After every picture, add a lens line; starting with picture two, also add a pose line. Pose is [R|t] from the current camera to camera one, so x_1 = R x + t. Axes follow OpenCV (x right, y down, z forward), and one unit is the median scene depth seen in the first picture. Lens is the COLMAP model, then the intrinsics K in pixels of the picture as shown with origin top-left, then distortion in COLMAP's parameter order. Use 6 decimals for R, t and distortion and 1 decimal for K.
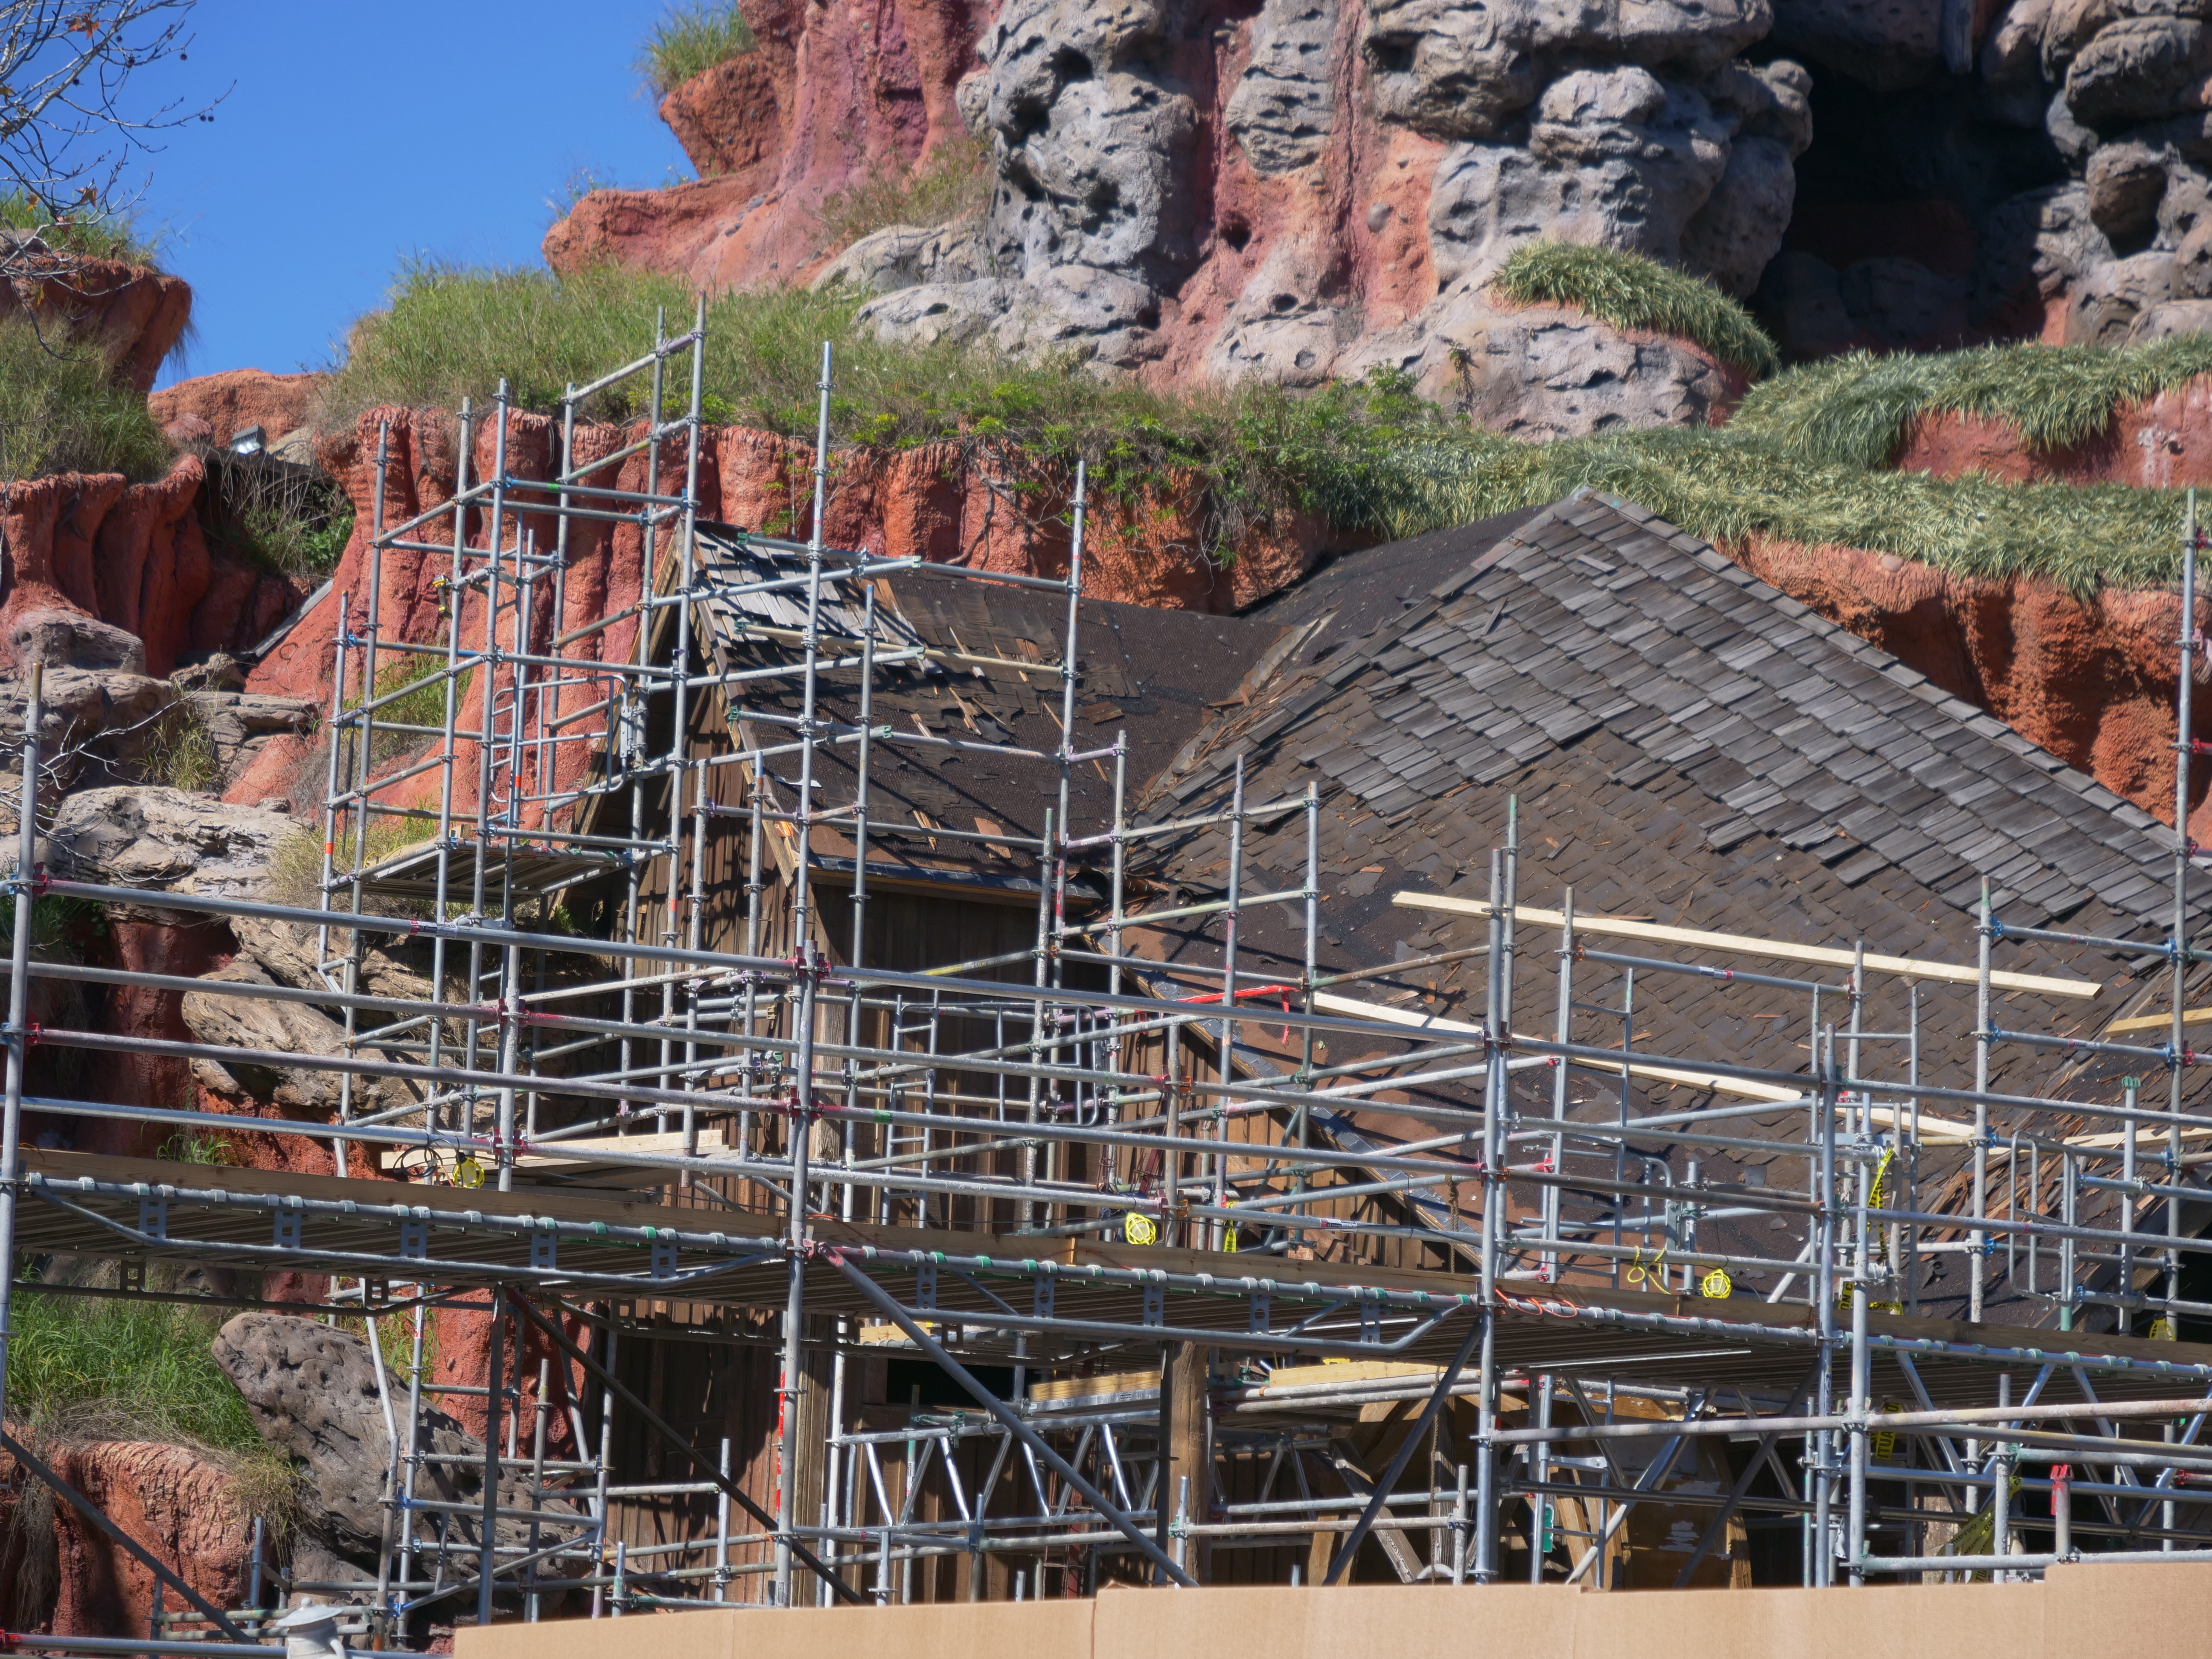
lens RADIAL K [[7659.3, 0, 1106.2], [0, 7659.3, 830.0], [0, 0, 1]] dist [0.071675, 0.000000]
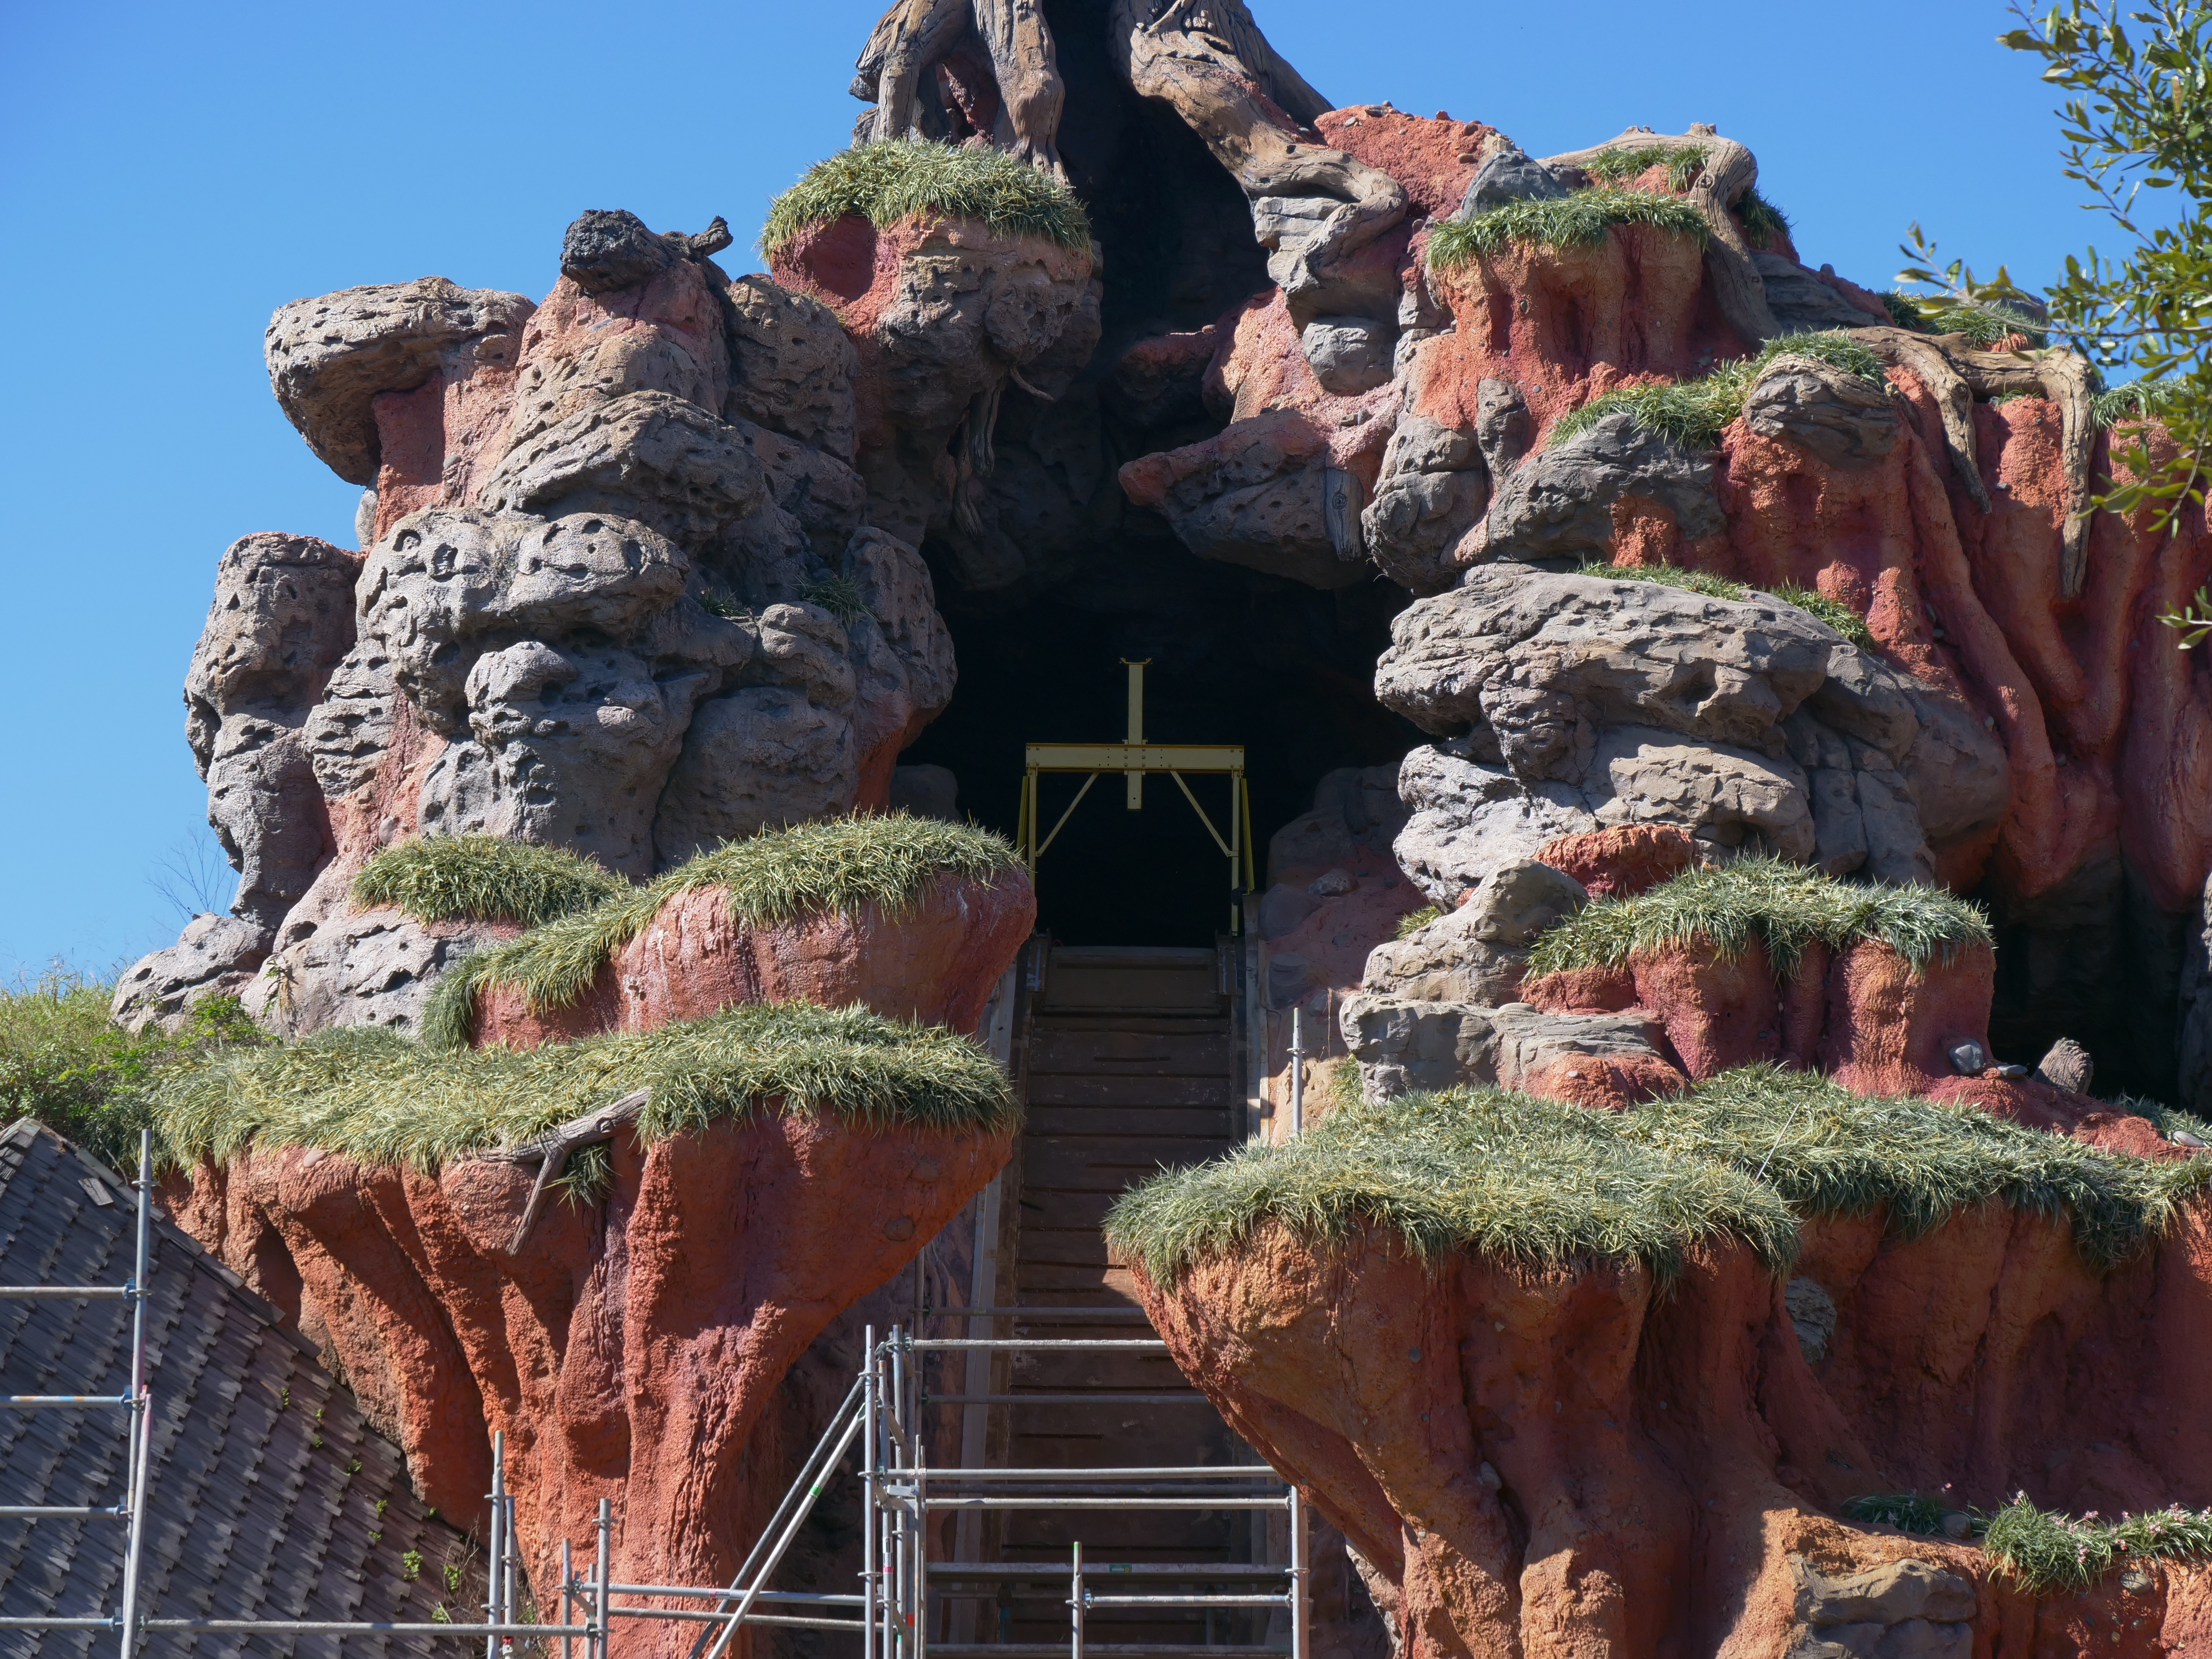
lens RADIAL K [[7659.3, 0, 1106.0], [0, 7659.3, 829.2], [0, 0, 1]] dist [0.071675, 0.000000]
pose [[0.871206, -0.135642, -0.471806, 0.570579], [0.097422, 0.989726, -0.104649, 0.029411], [0.481154, 0.045206, 0.875470, 0.204026]]
